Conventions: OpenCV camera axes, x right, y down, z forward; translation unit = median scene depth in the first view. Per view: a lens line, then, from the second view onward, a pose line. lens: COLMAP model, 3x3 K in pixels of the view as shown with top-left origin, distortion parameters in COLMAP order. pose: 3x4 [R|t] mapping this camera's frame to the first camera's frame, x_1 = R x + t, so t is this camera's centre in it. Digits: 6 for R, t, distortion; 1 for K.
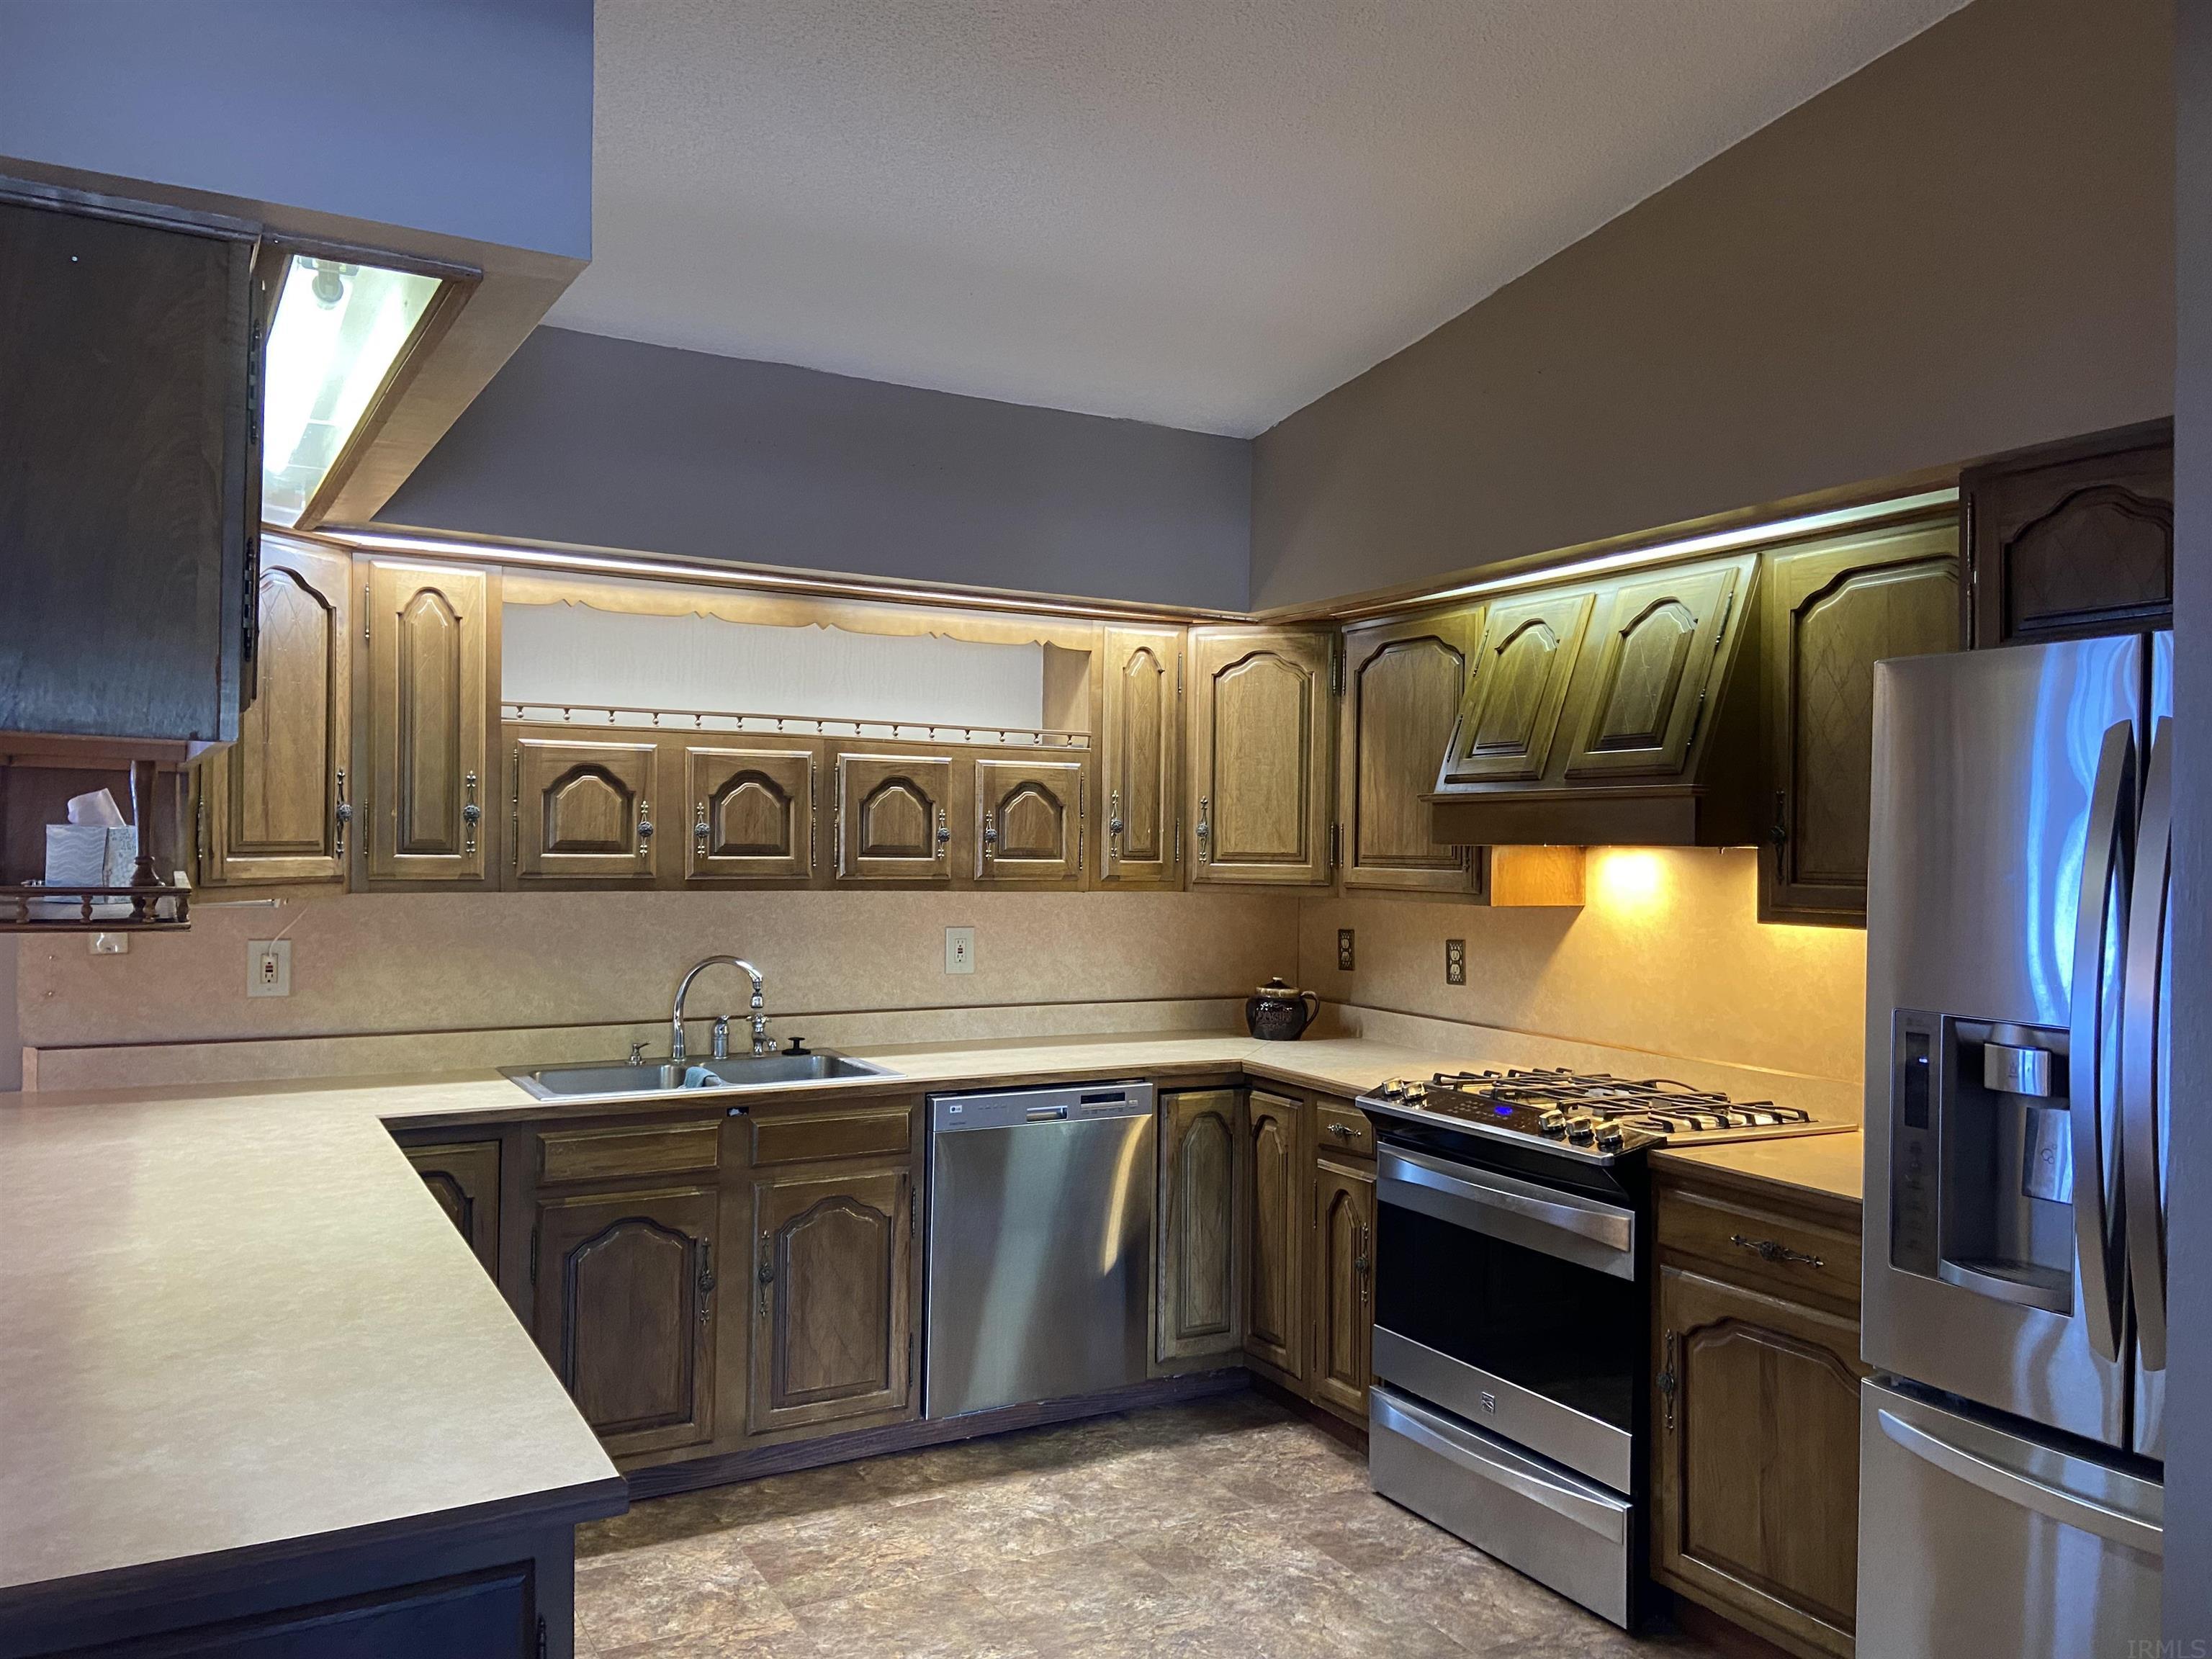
lens RADIAL K [[1681.2, 0, 1106.0], [0, 1681.2, 829.5], [0, 0, 1]] dist [0.125481, -0.137867]
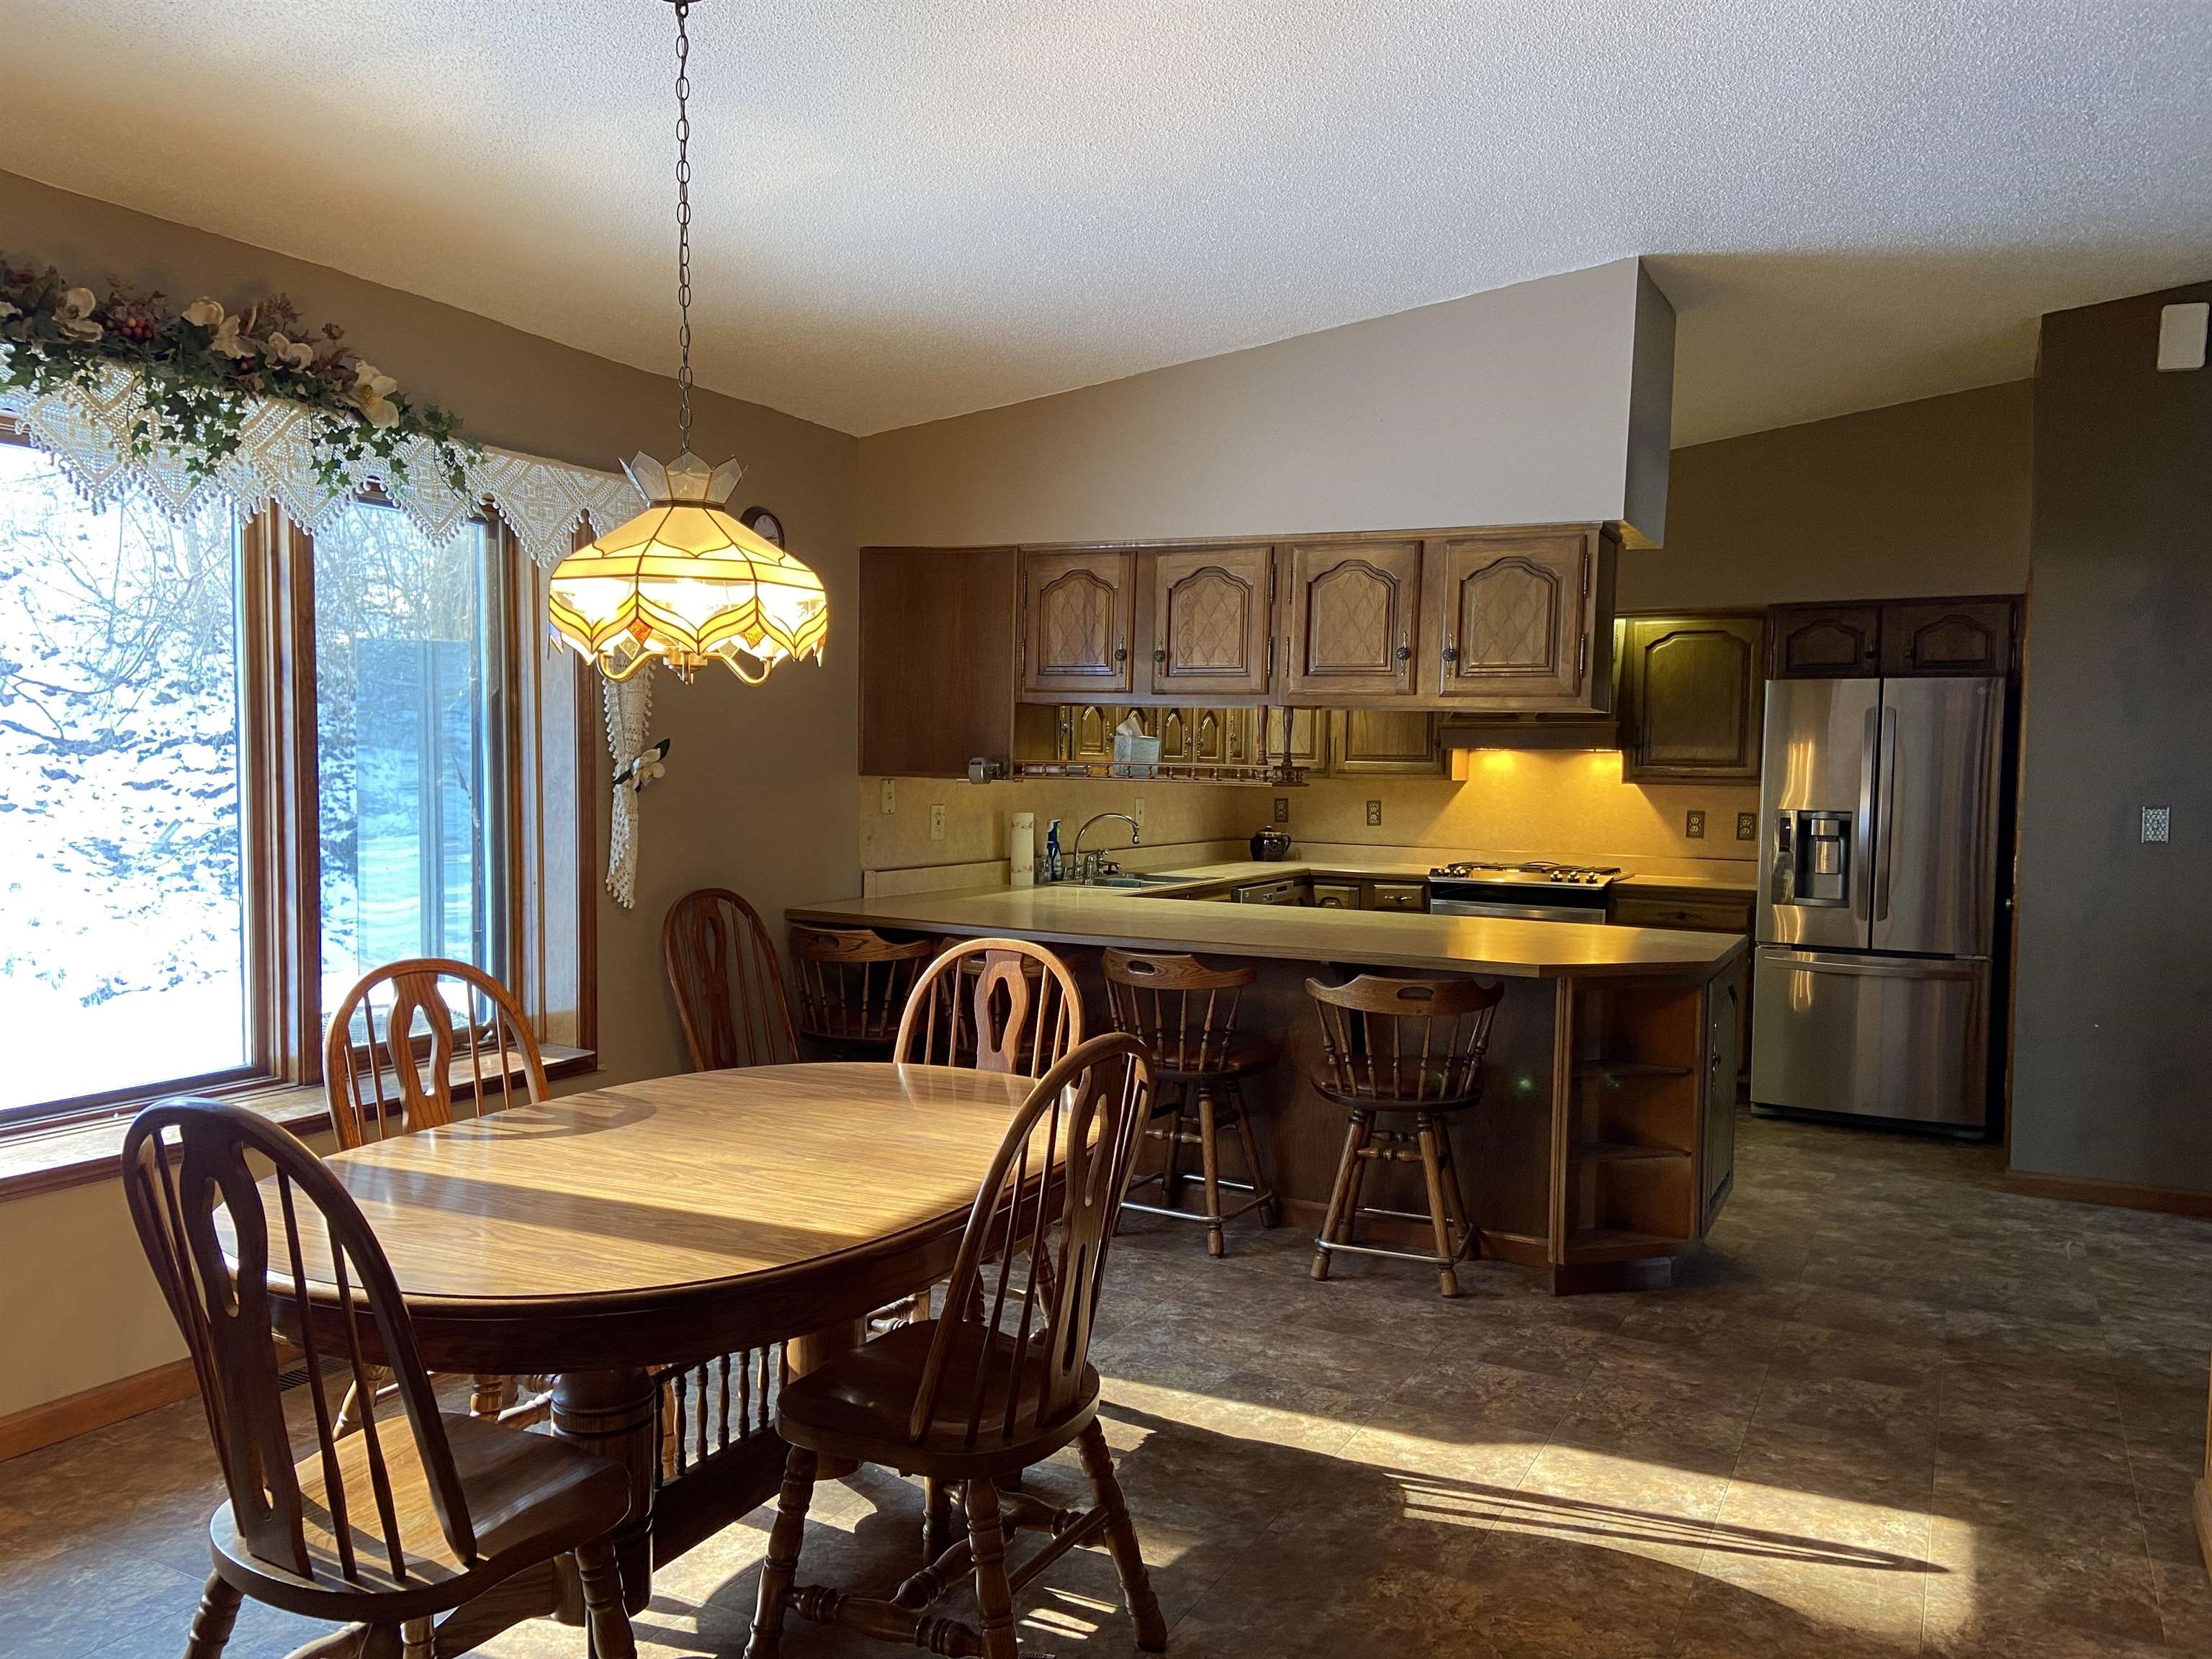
lens RADIAL K [[1681.2, 0, 1106.0], [0, 1681.2, 829.5], [0, 0, 1]] dist [0.125481, -0.137867]
pose [[0.824417, -0.023126, 0.565510, -1.191775], [-0.008988, 0.998504, 0.053936, -0.000050], [-0.565912, -0.049549, 0.822976, -0.382942]]
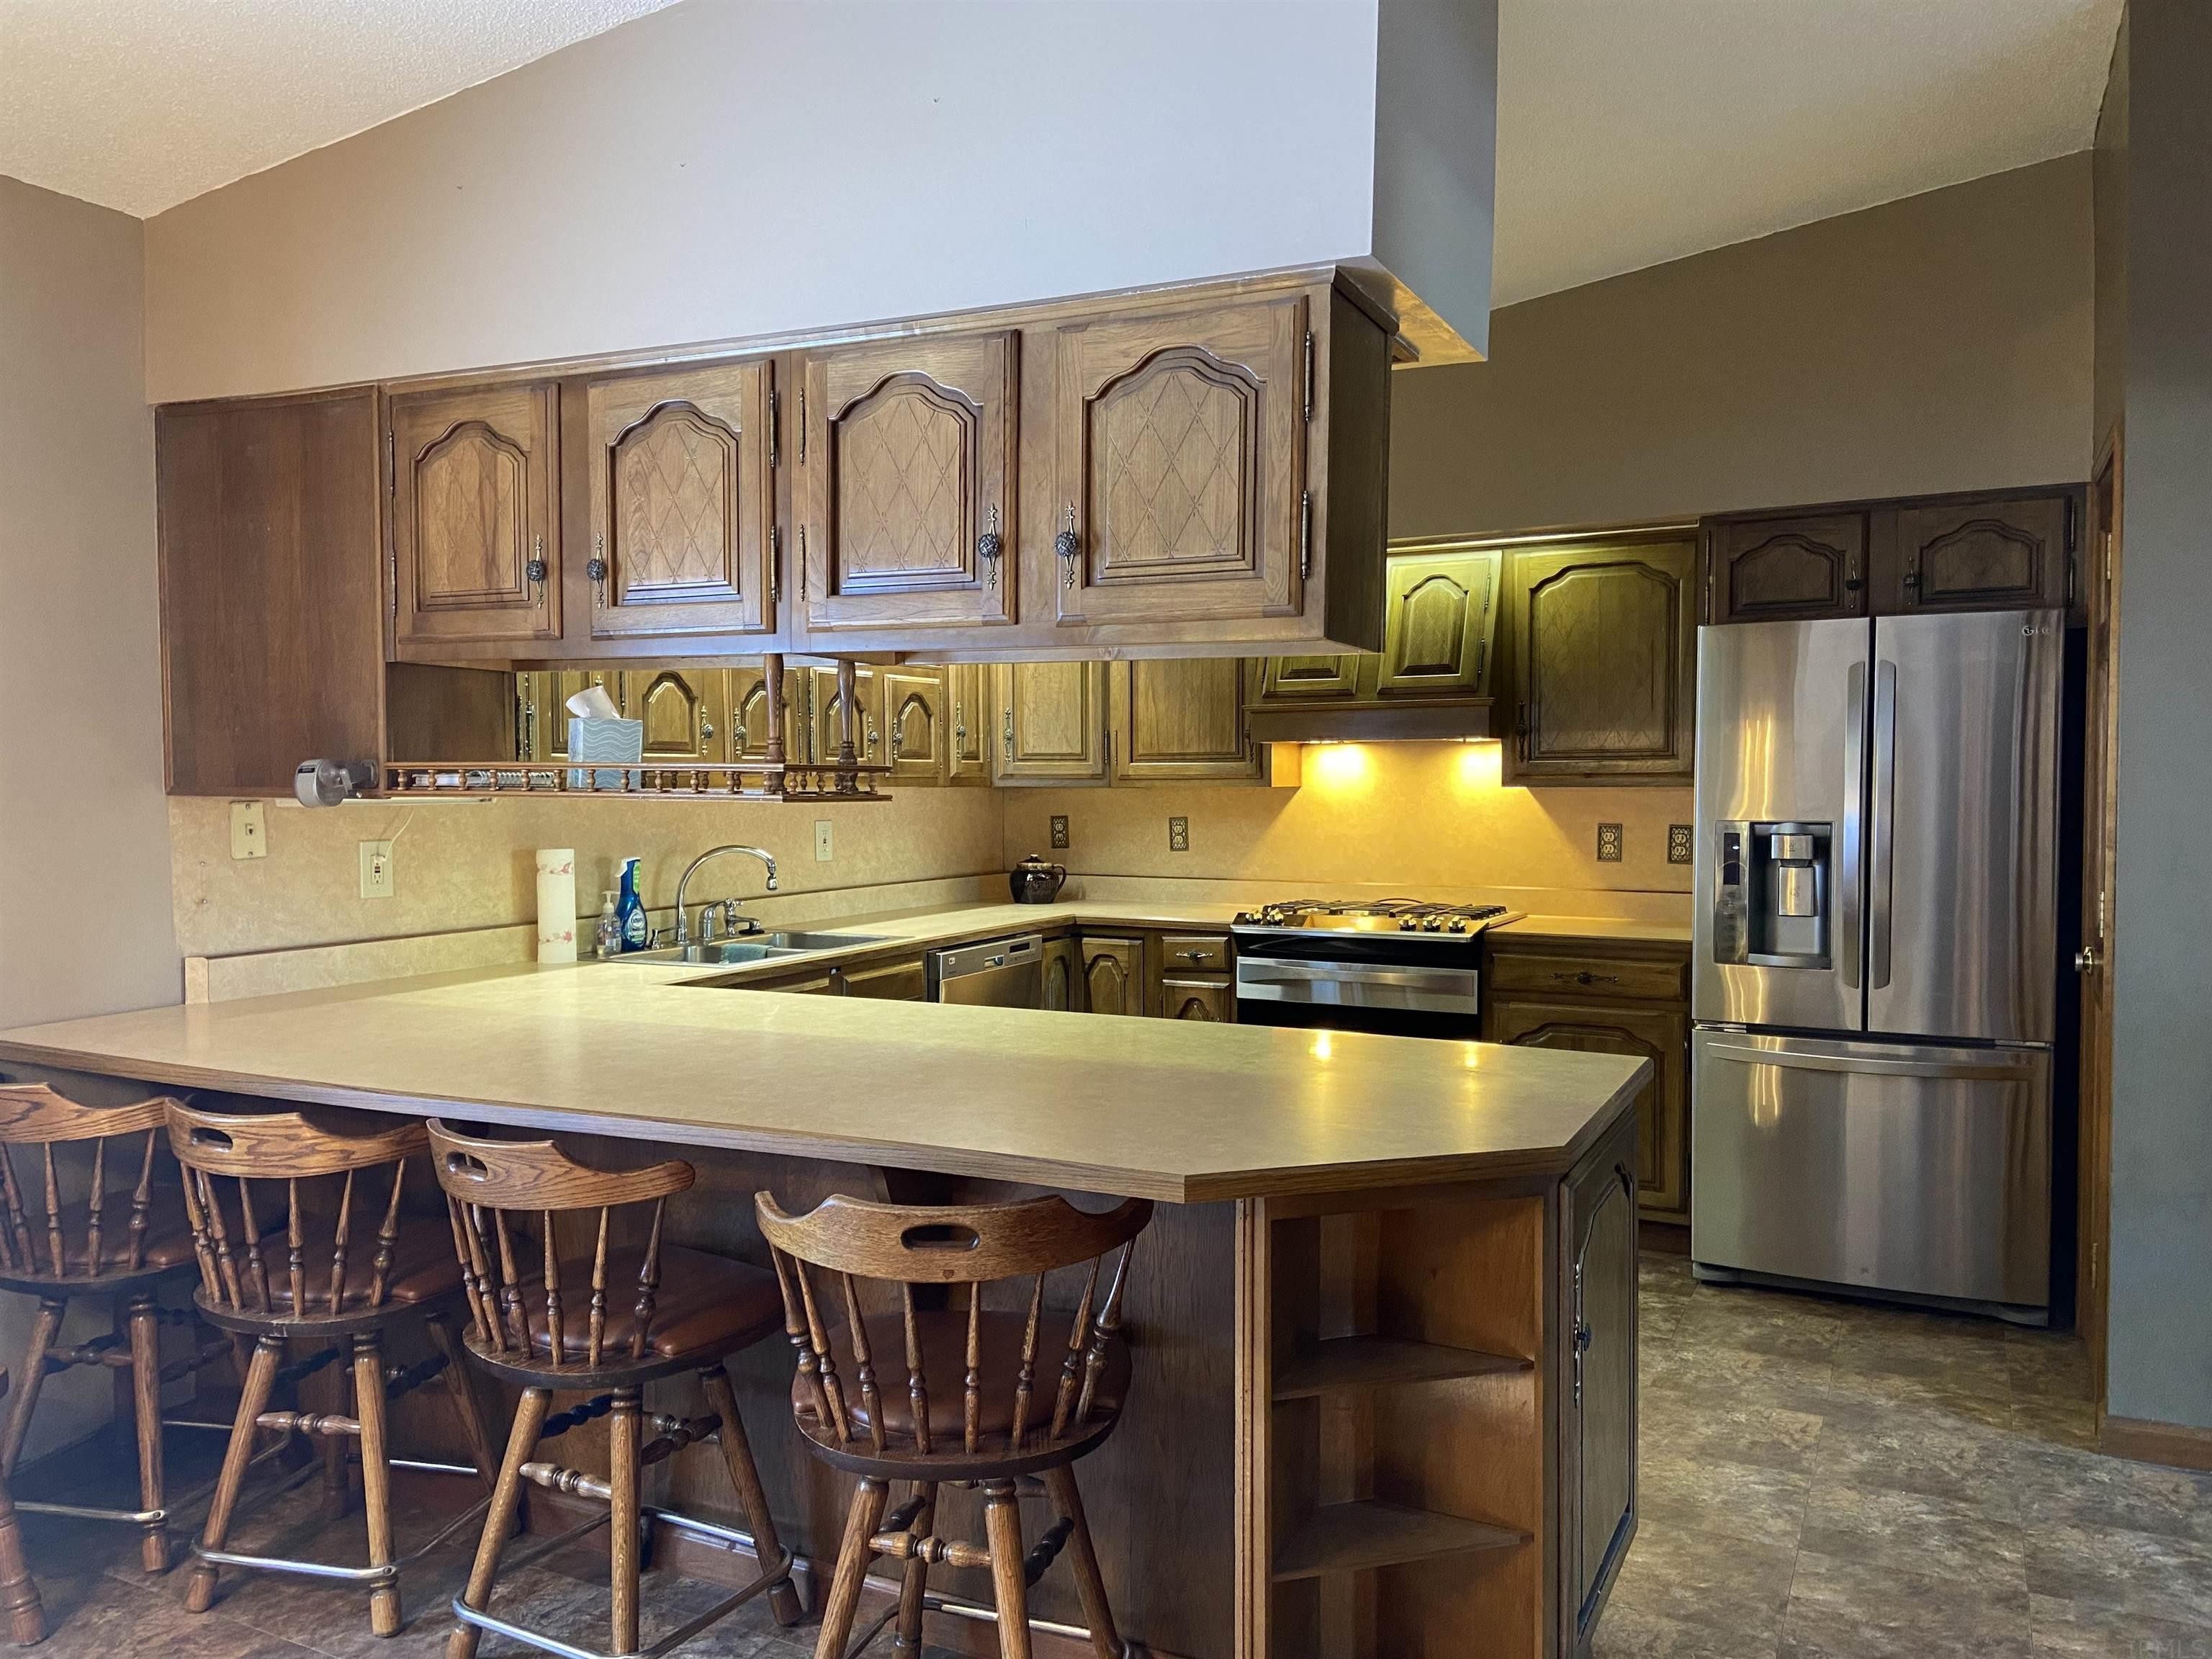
lens RADIAL K [[1681.2, 0, 1106.0], [0, 1681.2, 829.5], [0, 0, 1]] dist [0.125481, -0.137867]
pose [[0.817136, -0.034730, 0.575397, -0.671361], [0.010453, 0.998912, 0.045448, 0.015696], [-0.576350, -0.031122, 0.816610, -0.055241]]
